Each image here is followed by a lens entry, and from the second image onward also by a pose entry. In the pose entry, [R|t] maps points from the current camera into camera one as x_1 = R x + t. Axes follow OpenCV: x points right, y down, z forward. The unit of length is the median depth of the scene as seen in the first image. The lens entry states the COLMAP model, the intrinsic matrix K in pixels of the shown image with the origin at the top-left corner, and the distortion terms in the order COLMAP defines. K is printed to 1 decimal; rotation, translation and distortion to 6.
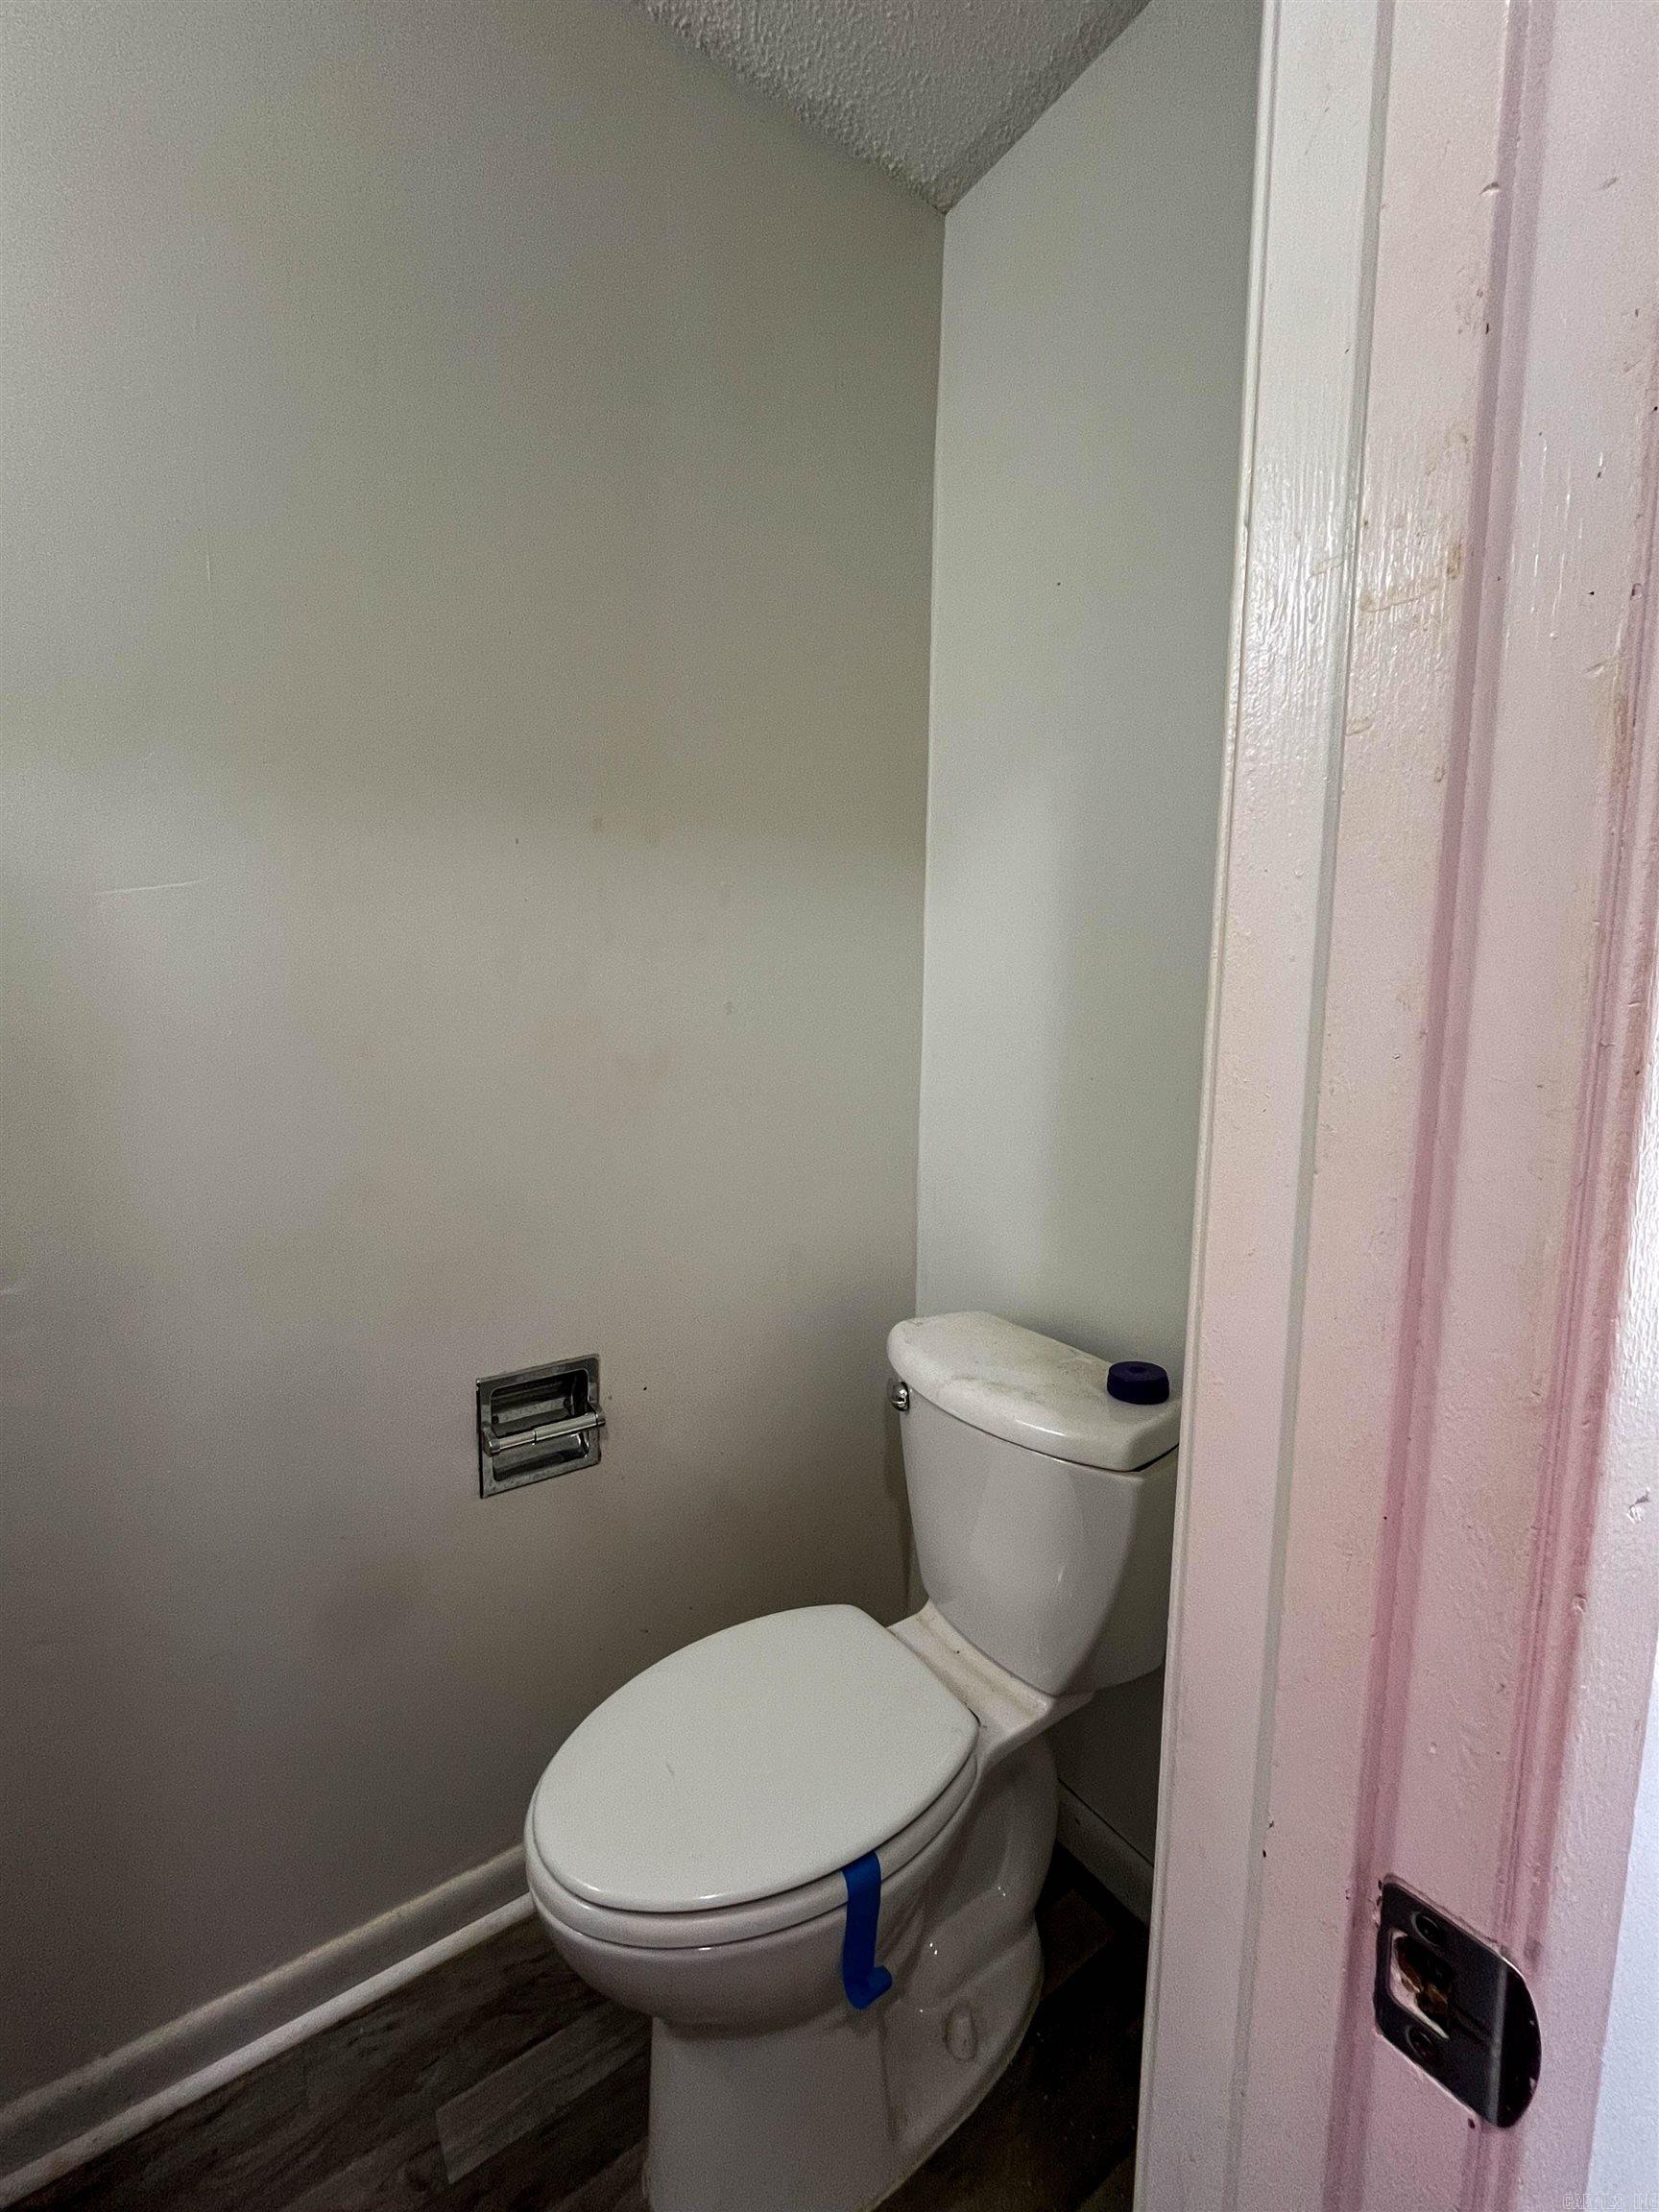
lens RADIAL K [[895.3, 0, 839.5], [0, 895.3, 1106.6], [0, 0, 1]] dist [0.001961, -0.002476]
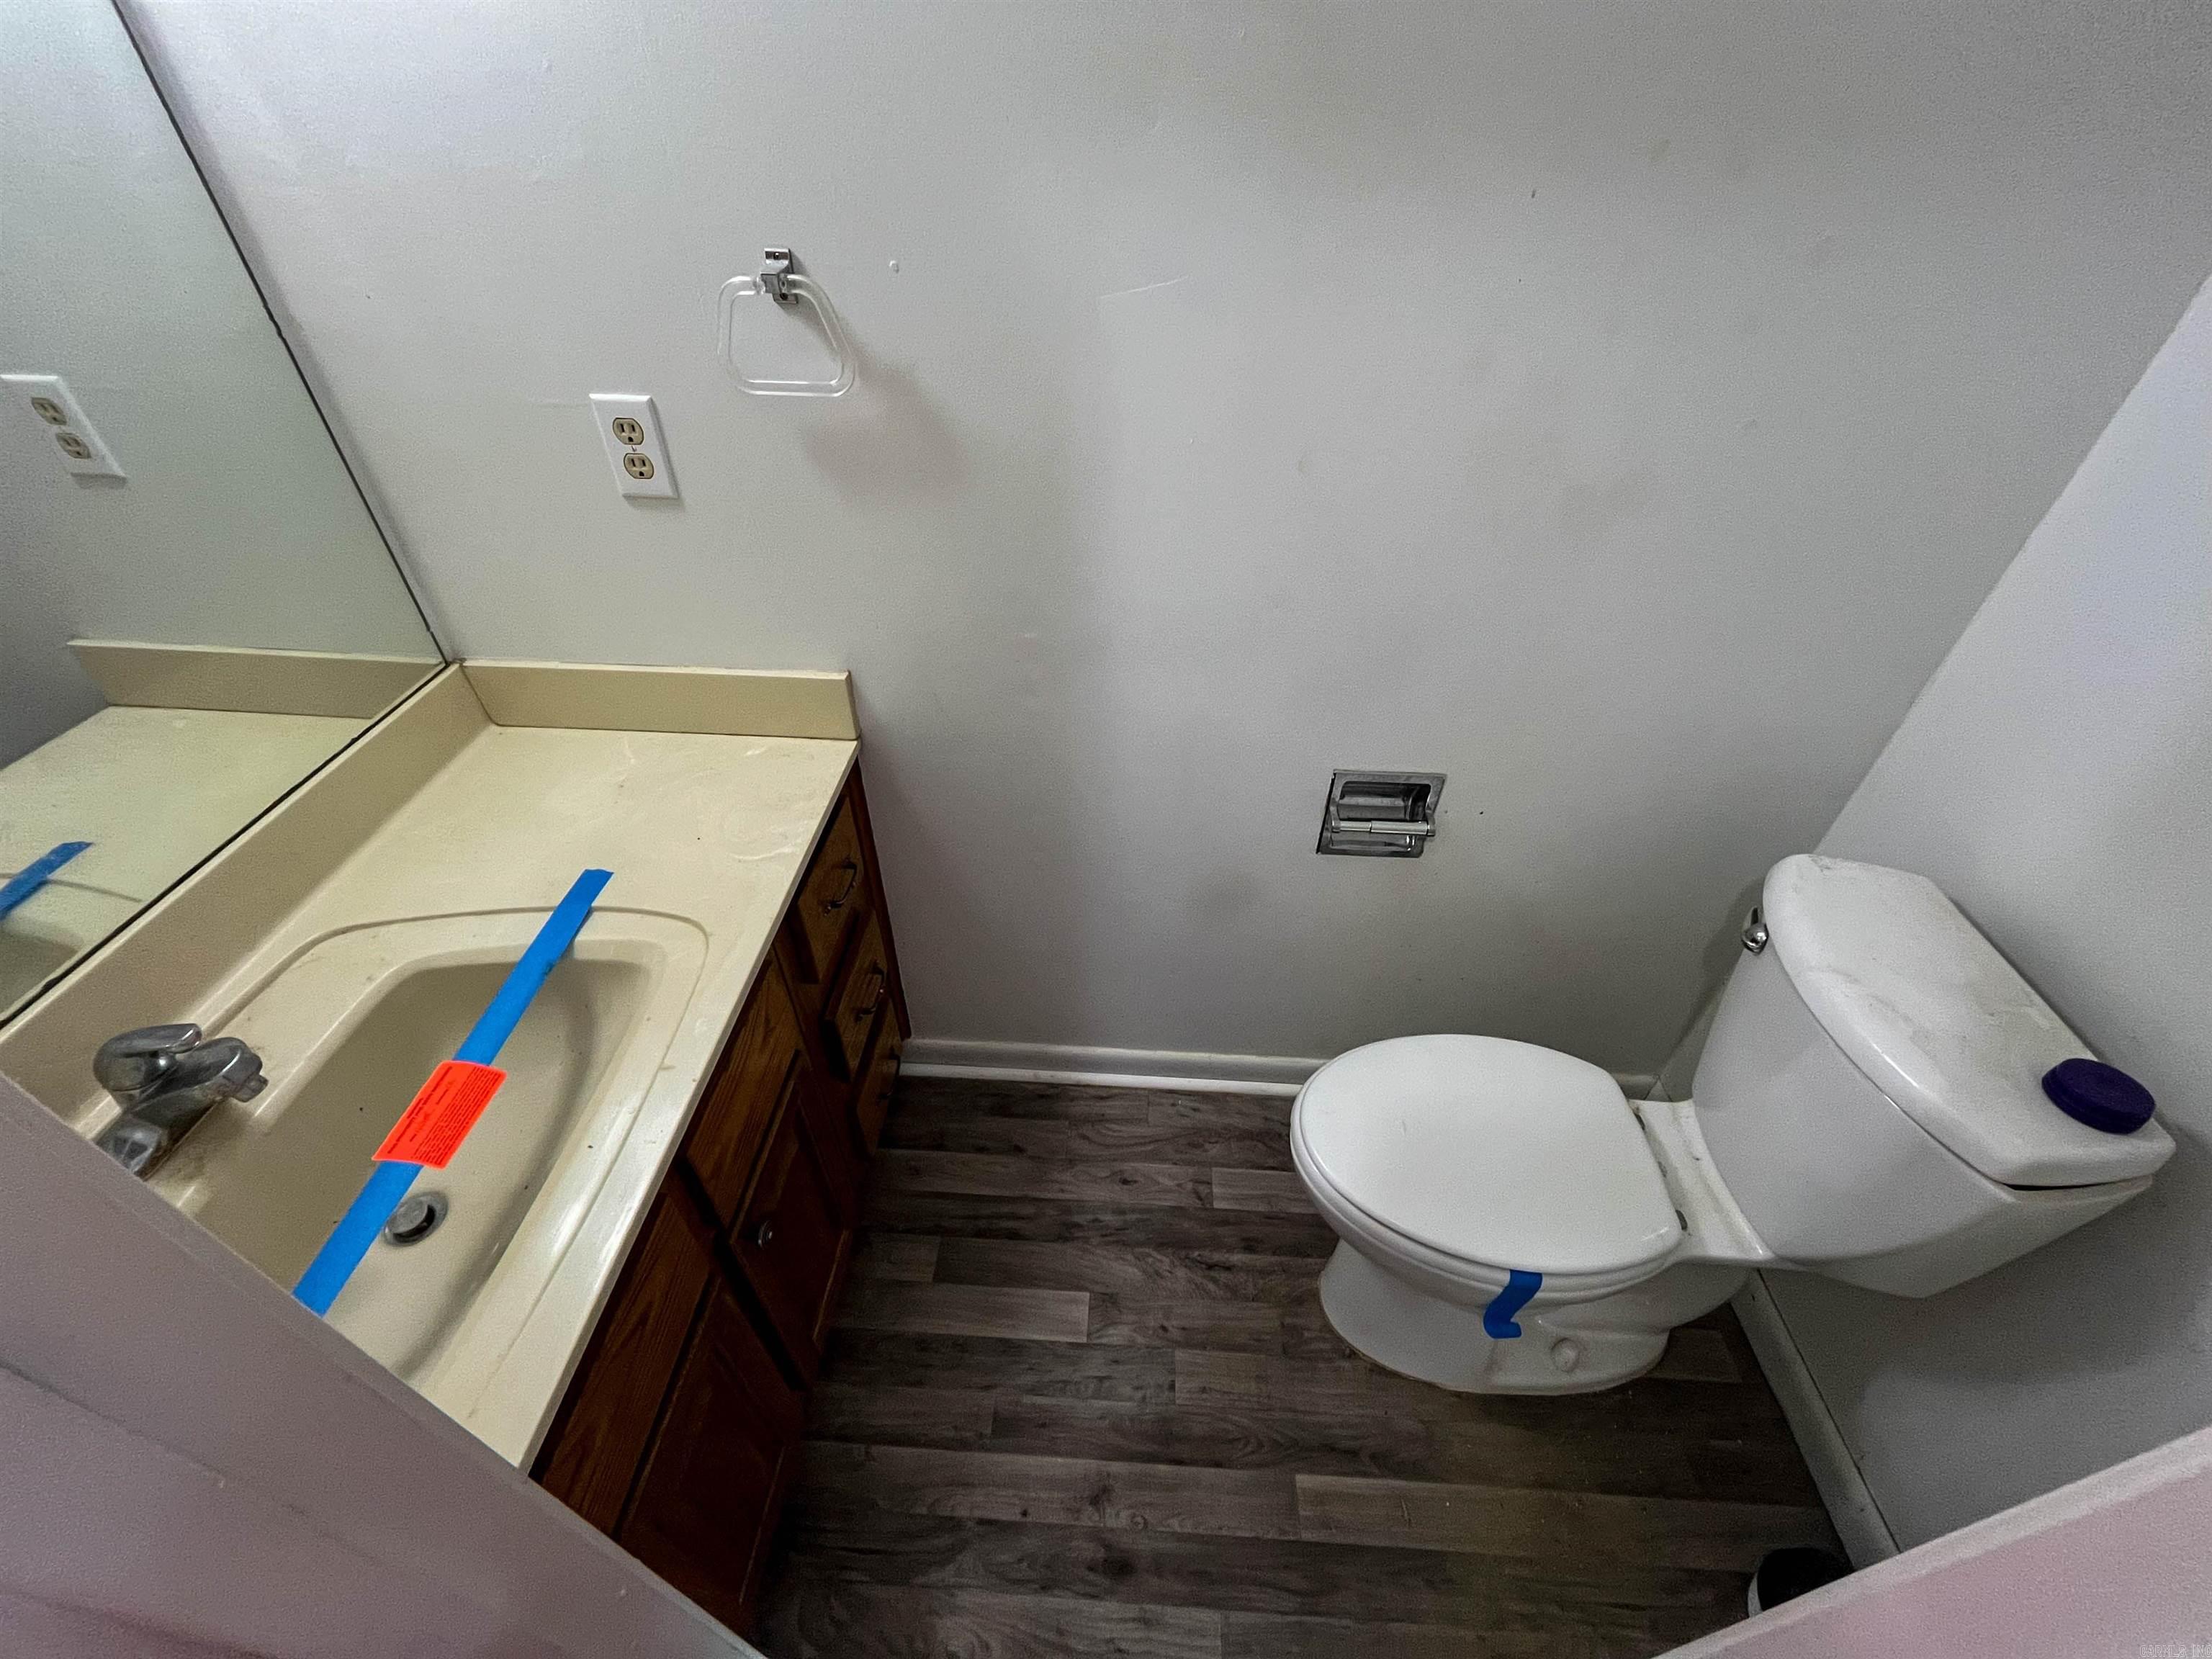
lens RADIAL K [[895.3, 0, 1104.9], [0, 895.3, 832.3], [0, 0, 1]] dist [0.001961, -0.002476]
pose [[0.788211, 0.393451, -0.473201, -0.071018], [-0.073996, 0.823941, 0.561823, -0.252059], [0.610940, -0.407821, 0.678554, 0.024893]]
